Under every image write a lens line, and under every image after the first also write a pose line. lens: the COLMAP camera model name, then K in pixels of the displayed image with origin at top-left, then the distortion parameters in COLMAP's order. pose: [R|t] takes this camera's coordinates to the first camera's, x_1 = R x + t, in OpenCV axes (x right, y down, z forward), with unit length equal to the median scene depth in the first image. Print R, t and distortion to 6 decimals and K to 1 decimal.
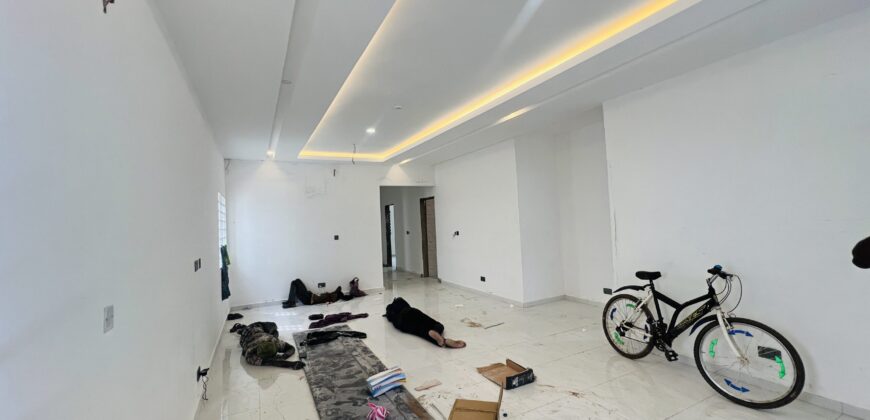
lens RADIAL K [[350.0, 0, 435.4], [0, 350.0, 210.1], [0, 0, 1]] dist [-0.001557, 0.000644]
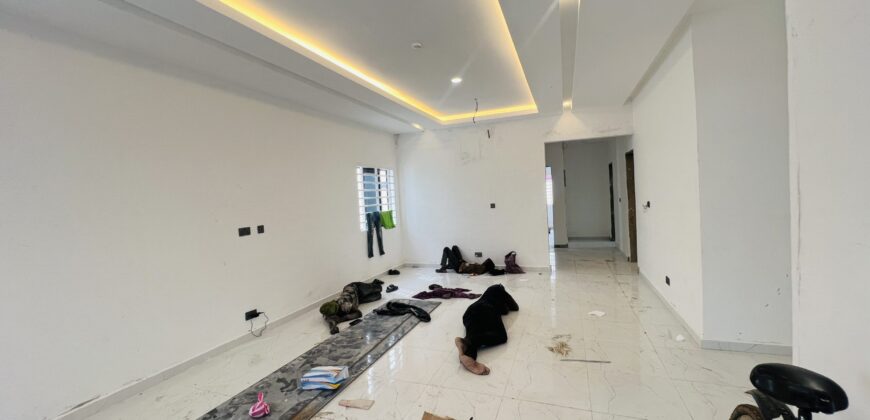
lens RADIAL K [[350.0, 0, 433.6], [0, 350.0, 207.9], [0, 0, 1]] dist [-0.001557, 0.000644]
pose [[0.666797, 0.036749, -0.744333, 0.371669], [0.045522, 0.994910, 0.089900, -0.006346], [0.743848, -0.093829, 0.661730, 0.350081]]
